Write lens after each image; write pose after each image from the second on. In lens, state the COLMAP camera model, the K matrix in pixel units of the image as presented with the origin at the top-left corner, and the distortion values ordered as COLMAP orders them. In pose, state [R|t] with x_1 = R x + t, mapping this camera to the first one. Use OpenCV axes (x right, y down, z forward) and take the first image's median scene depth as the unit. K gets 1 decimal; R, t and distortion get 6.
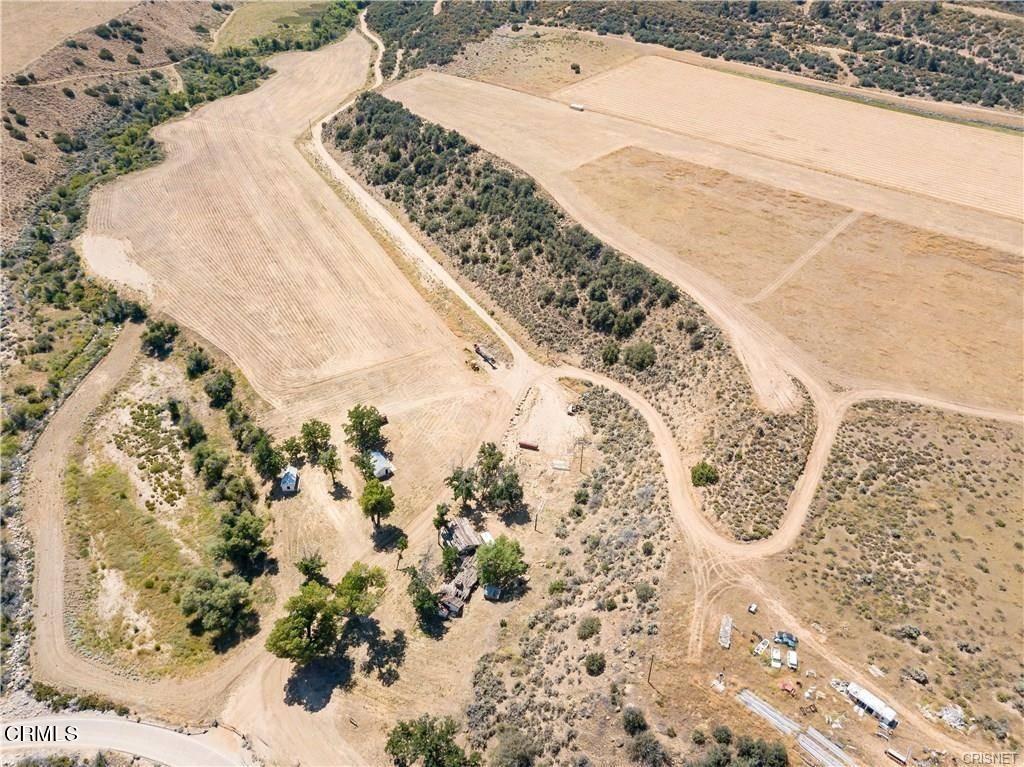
lens RADIAL K [[795.6, 0, 512.0], [0, 795.6, 383.5], [0, 0, 1]] dist [-0.006063, 0.015392]
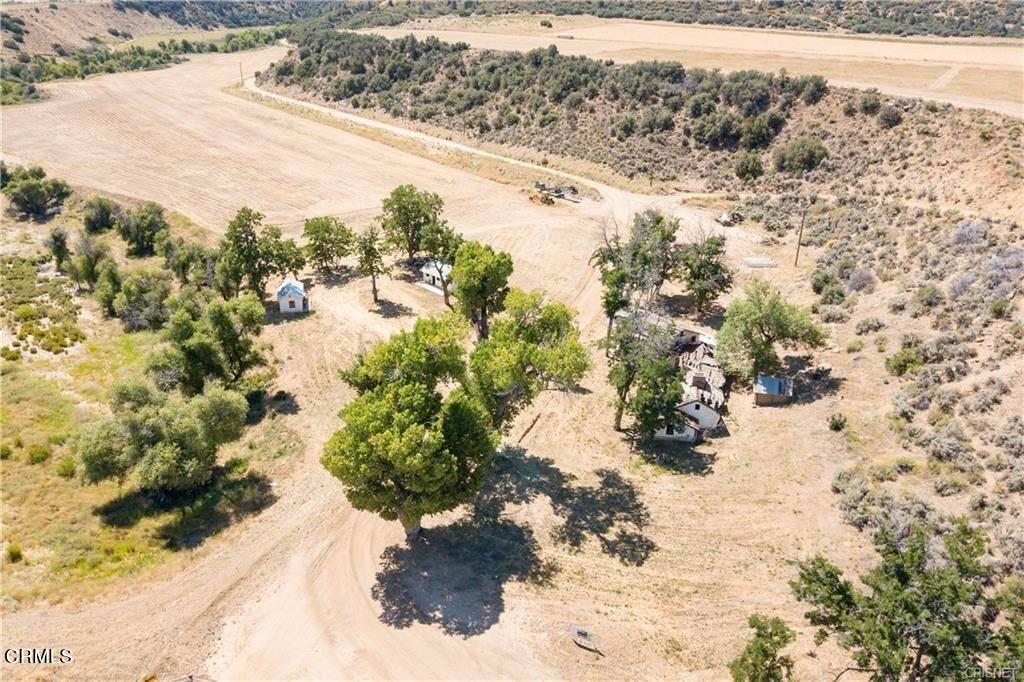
lens RADIAL K [[789.0, 0, 512.3], [0, 789.0, 371.3], [0, 0, 1]] dist [0.004832, -0.002936]
pose [[0.990190, -0.068448, 0.121817, -0.165201], [0.087866, 0.982879, -0.161949, 0.220522], [-0.108647, 0.171064, 0.979251, 0.389854]]
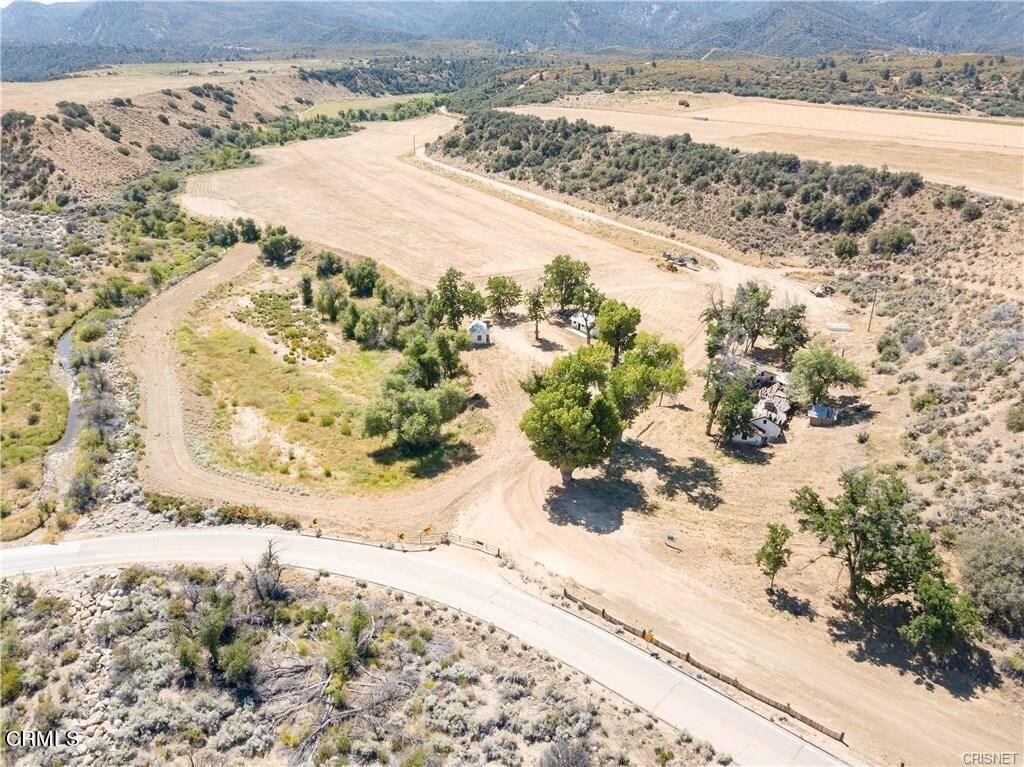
lens RADIAL K [[795.6, 0, 512.0], [0, 795.6, 383.5], [0, 0, 1]] dist [-0.006063, 0.015392]
pose [[0.999685, 0.004715, -0.024671, -0.188537], [-0.010011, 0.975630, -0.219194, 0.270078], [0.023036, 0.219372, 0.975369, 0.239230]]
